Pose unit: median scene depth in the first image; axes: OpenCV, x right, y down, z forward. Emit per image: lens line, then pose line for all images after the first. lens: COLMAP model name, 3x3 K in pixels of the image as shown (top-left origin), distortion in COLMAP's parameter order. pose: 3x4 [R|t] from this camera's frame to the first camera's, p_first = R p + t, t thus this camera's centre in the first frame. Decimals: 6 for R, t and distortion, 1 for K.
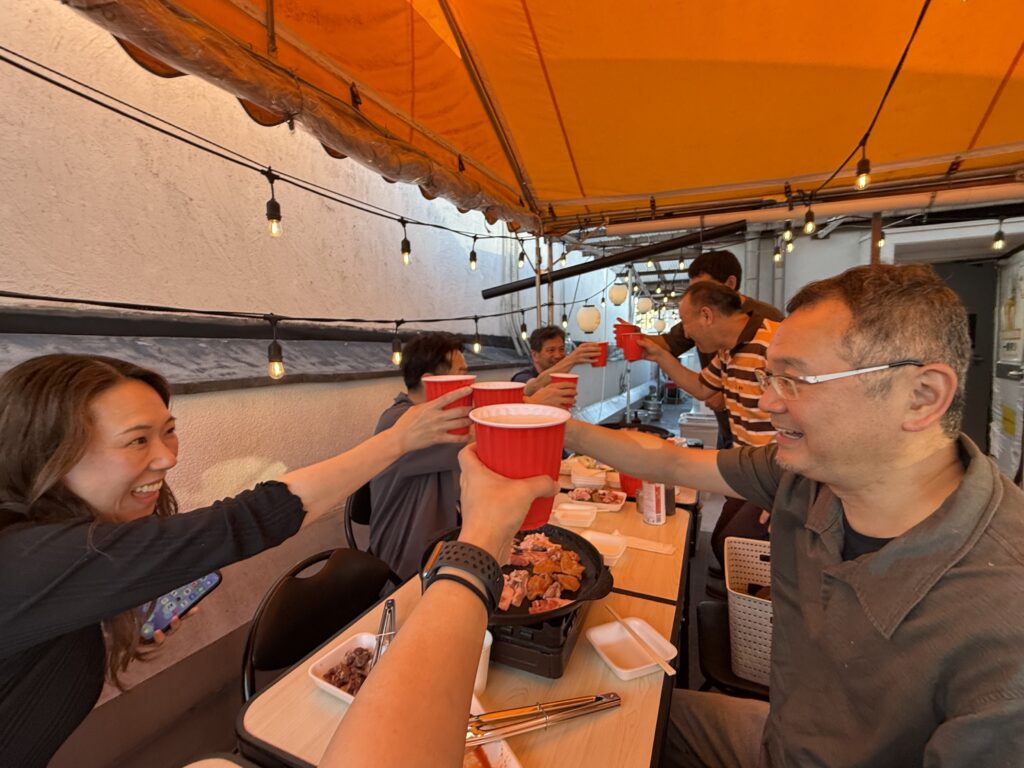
lens RADIAL K [[453.9, 0, 511.5], [0, 453.9, 384.1], [0, 0, 1]] dist [0.005348, -0.000867]
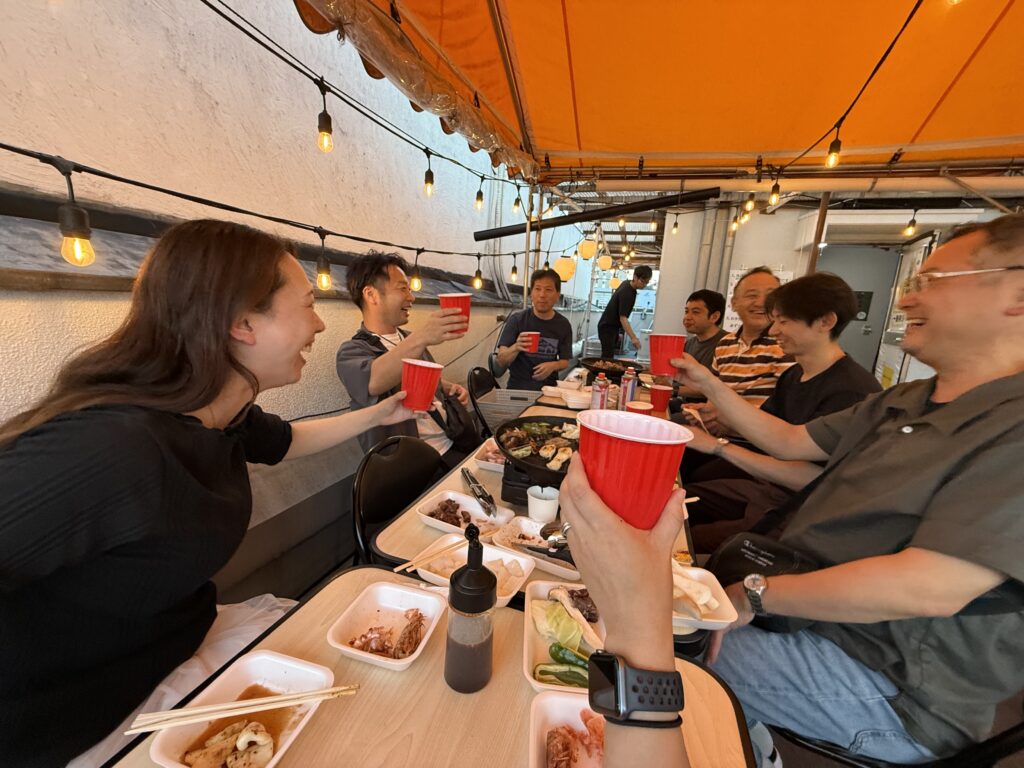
lens RADIAL K [[411.7, 0, 508.7], [0, 411.7, 386.1], [0, 0, 1]] dist [0.001944, 0.000448]
pose [[0.992298, 0.050558, 0.113084, -0.113714], [-0.064810, 0.989894, 0.126131, 0.039344], [-0.105564, -0.132489, 0.985547, -0.027968]]
